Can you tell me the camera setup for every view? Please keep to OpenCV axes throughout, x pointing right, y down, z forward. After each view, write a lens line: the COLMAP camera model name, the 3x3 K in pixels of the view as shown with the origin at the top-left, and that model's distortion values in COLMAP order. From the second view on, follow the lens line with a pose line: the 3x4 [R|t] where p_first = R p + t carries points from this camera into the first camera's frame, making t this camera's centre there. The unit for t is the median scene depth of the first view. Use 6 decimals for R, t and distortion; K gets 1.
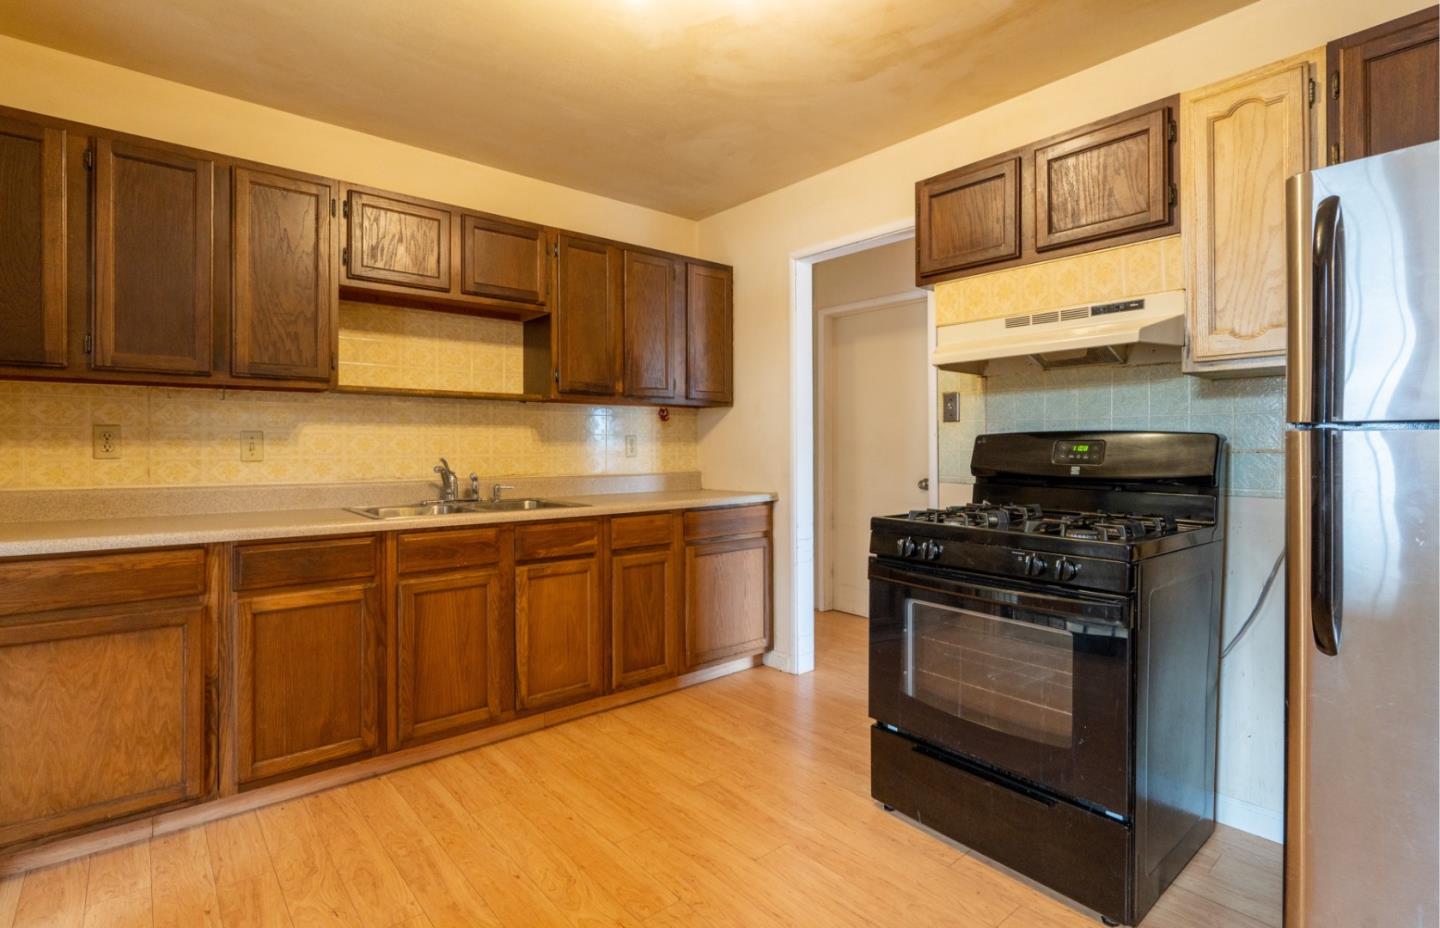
lens RADIAL K [[700.2, 0, 678.9], [0, 700.2, 447.0], [0, 0, 1]] dist [-0.003379, 0.001932]
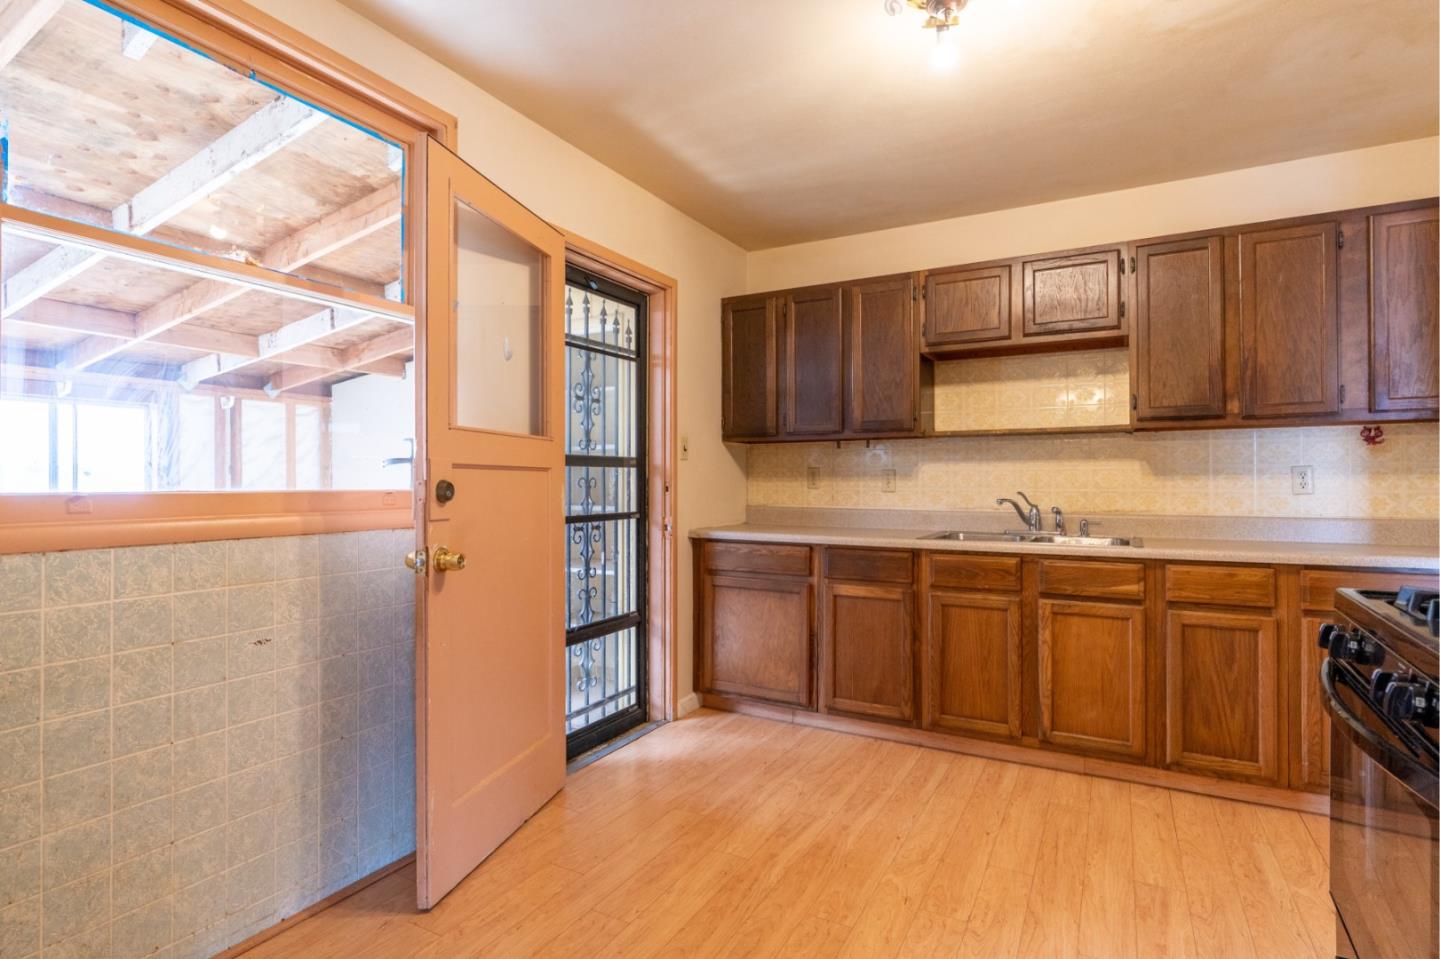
lens RADIAL K [[714.4, 0, 718.0], [0, 714.4, 476.2], [0, 0, 1]] dist [-0.006598, 0.001393]
pose [[0.362129, -0.008281, -0.932091, 0.578676], [-0.001245, 0.999955, -0.009368, 0.003519], [0.932127, 0.004553, 0.362103, 0.190864]]
